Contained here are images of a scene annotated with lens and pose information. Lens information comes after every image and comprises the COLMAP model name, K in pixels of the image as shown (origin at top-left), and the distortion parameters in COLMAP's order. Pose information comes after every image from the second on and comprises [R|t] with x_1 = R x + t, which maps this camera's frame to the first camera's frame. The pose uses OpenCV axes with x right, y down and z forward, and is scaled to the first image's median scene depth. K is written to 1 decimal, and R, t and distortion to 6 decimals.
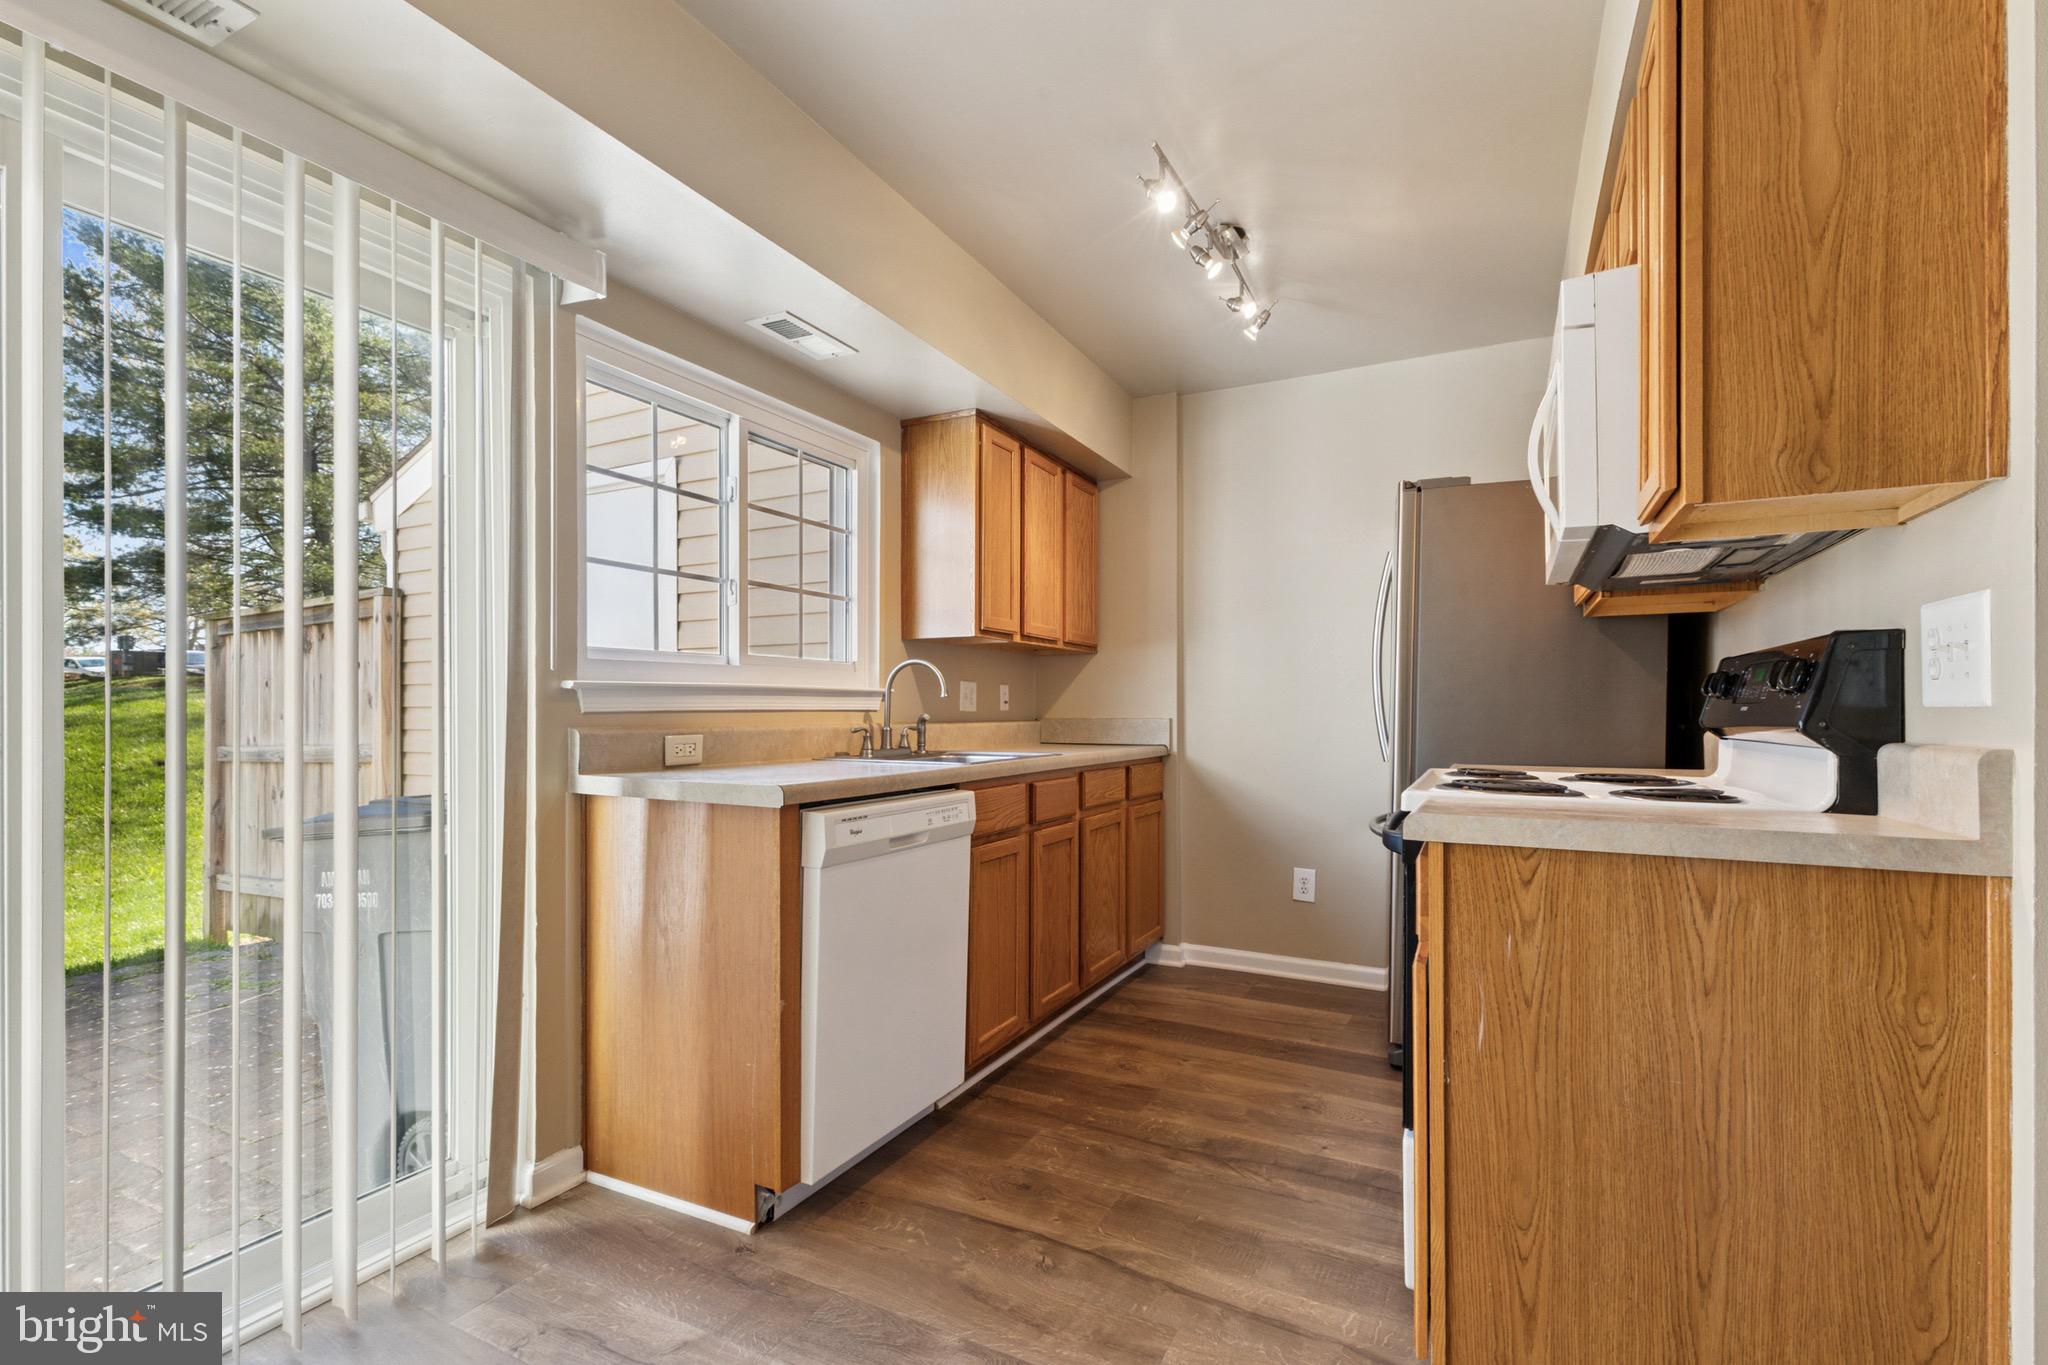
lens RADIAL K [[912.0, 0, 1026.1], [0, 912.0, 714.9], [0, 0, 1]] dist [0.002019, 0.000223]
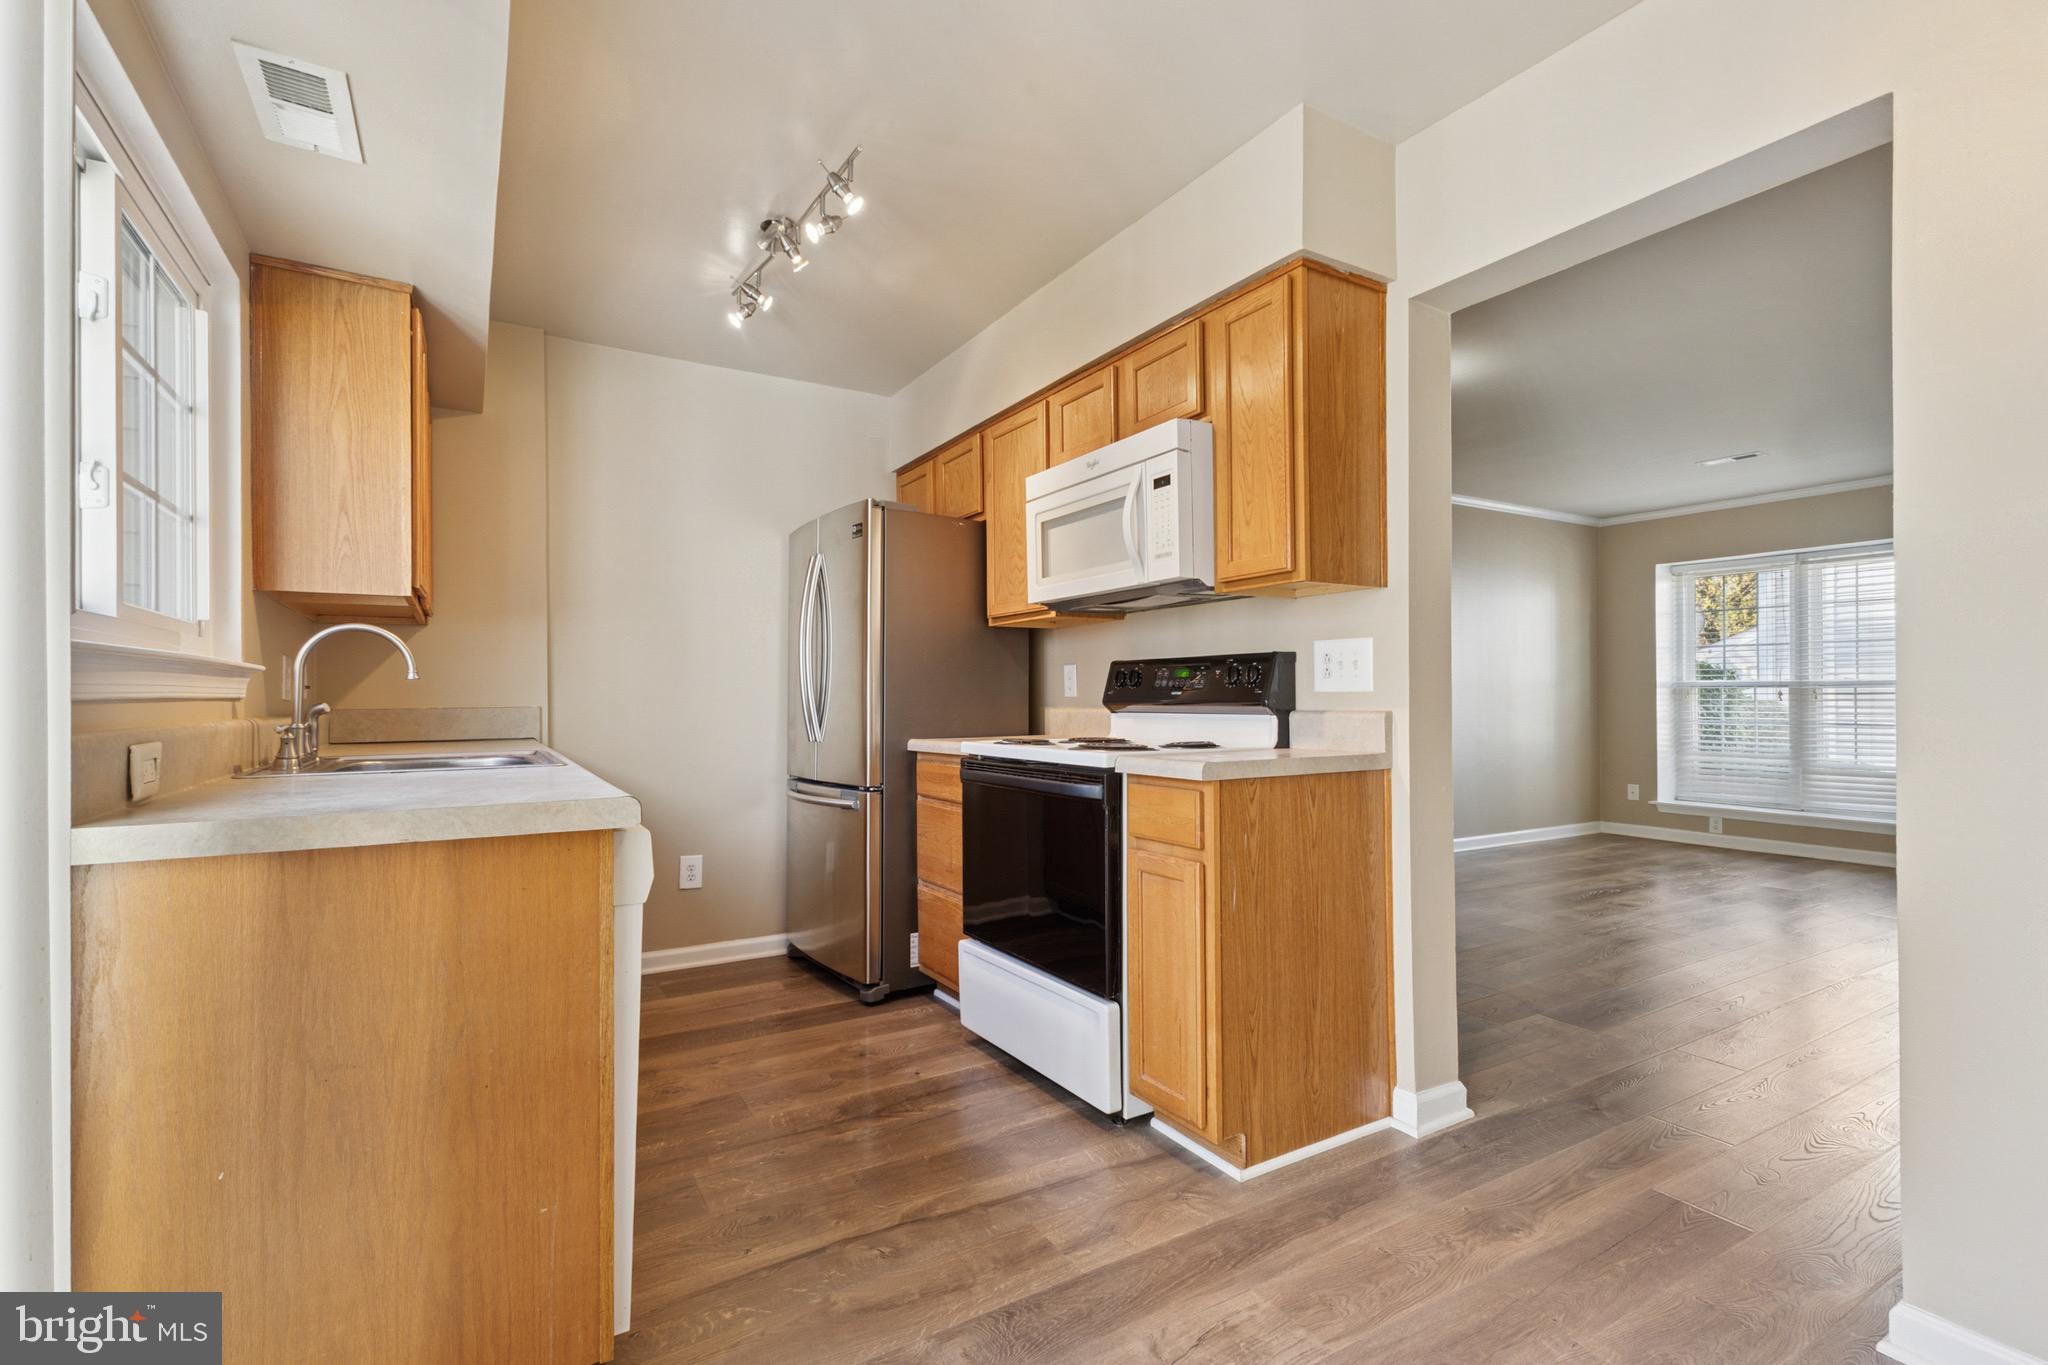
lens RADIAL K [[918.9, 0, 1022.2], [0, 918.9, 693.2], [0, 0, 1]] dist [0.004654, 0.000460]
pose [[0.522883, 0.000467, 0.852405, -0.427258], [0.008096, 0.999952, -0.005514, -0.000460], [-0.852366, 0.009784, 0.522854, 0.194419]]
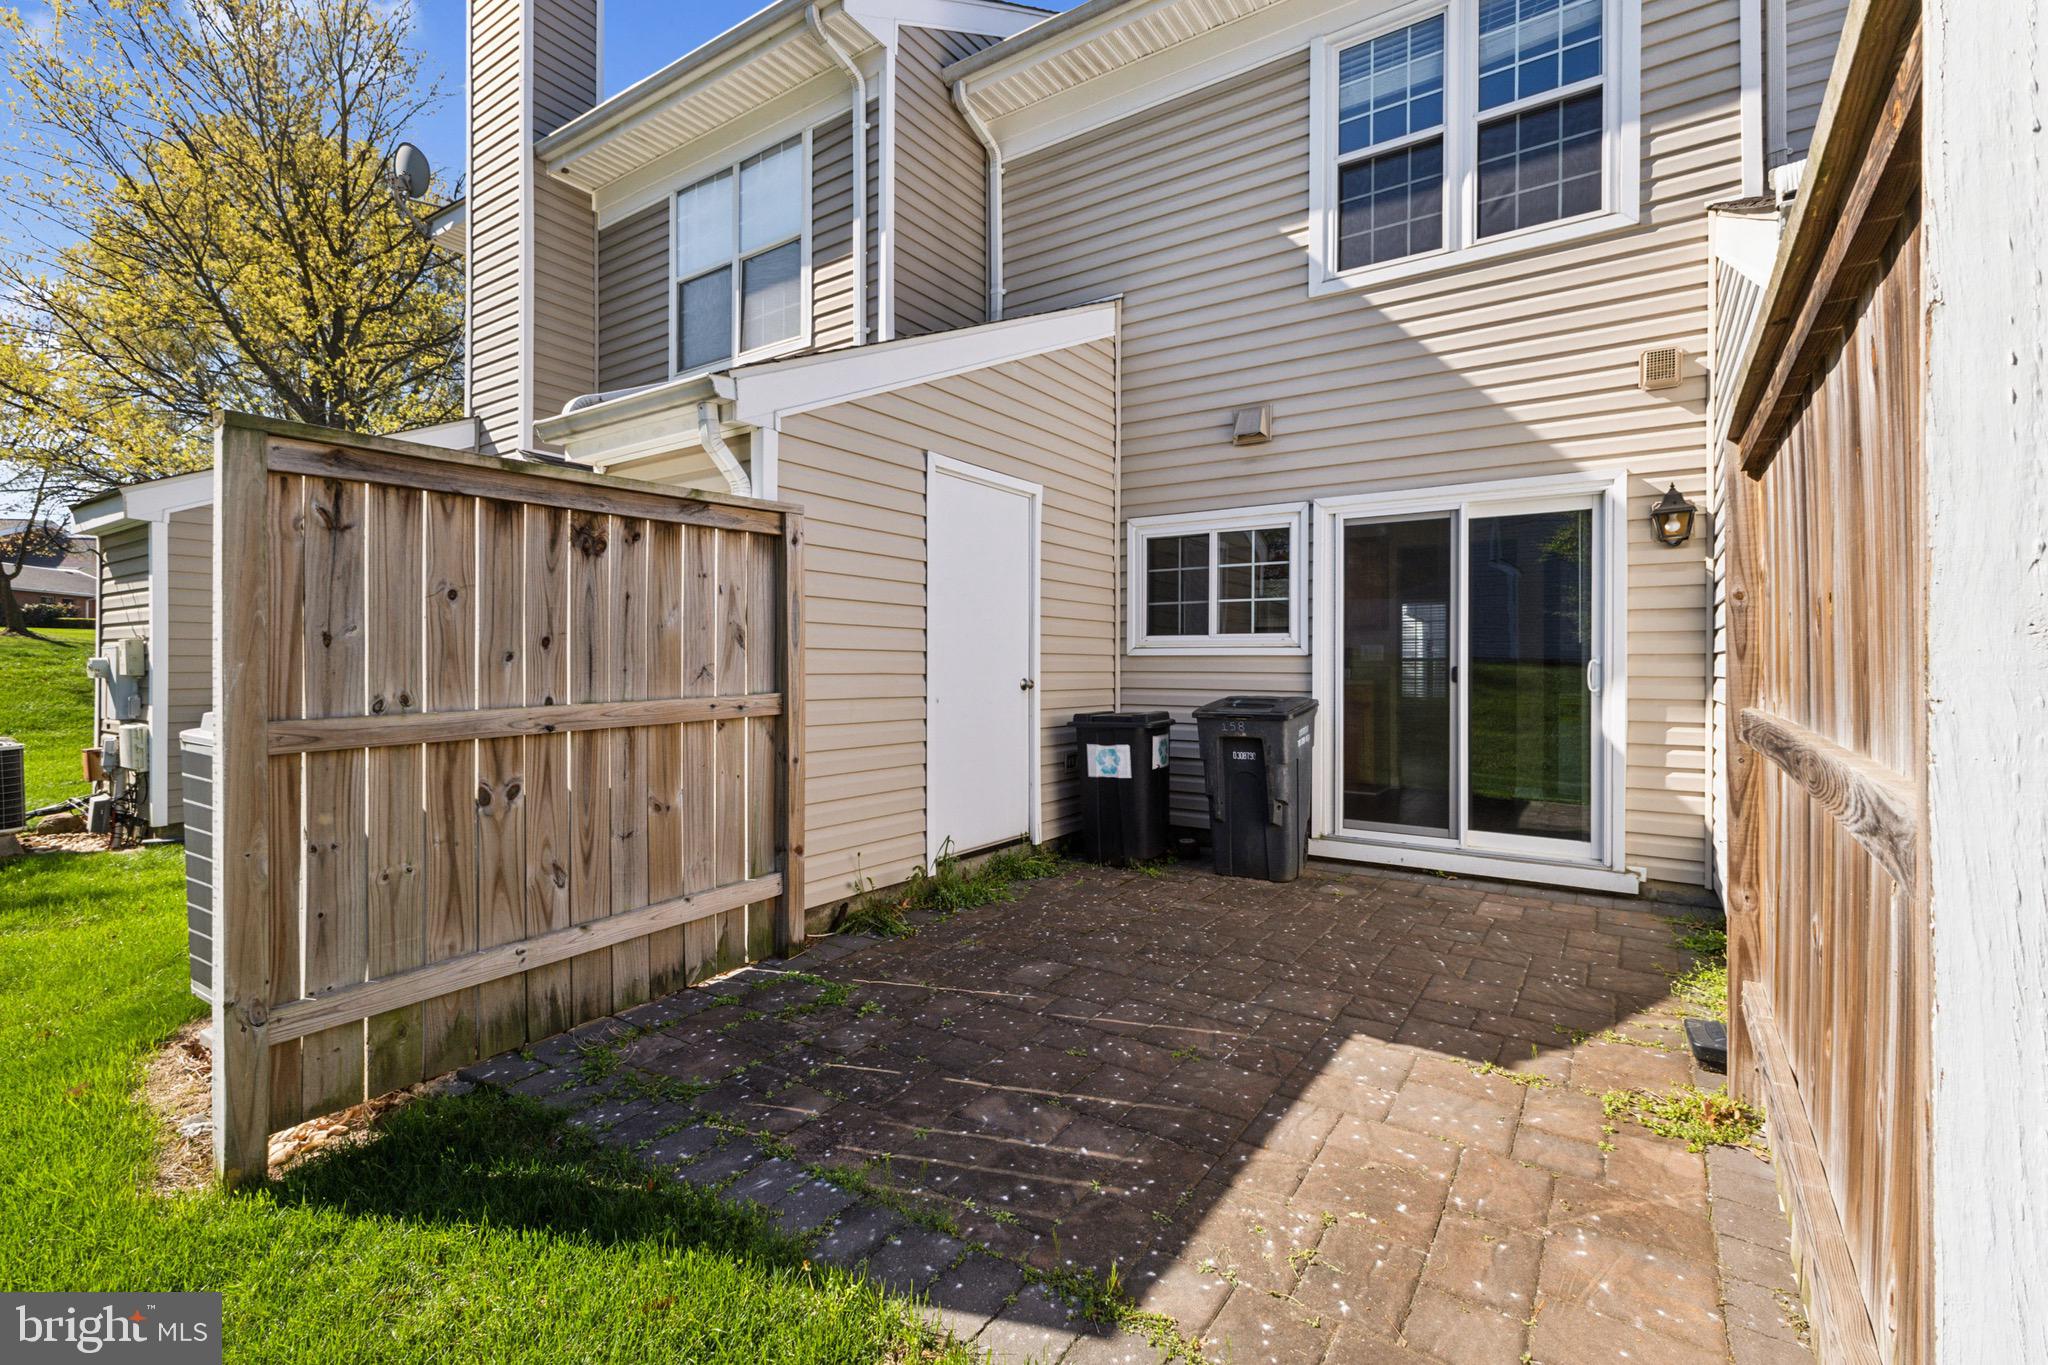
lens RADIAL K [[927.9, 0, 1020.3], [0, 927.9, 669.8], [0, 0, 1]] dist [0.011156, 0.000517]
pose [[0.117249, 0.000037, 0.993103, -2.231999], [0.000419, 1.000000, -0.000086, 0.018039], [-0.993102, 0.000426, 0.117249, 1.008964]]
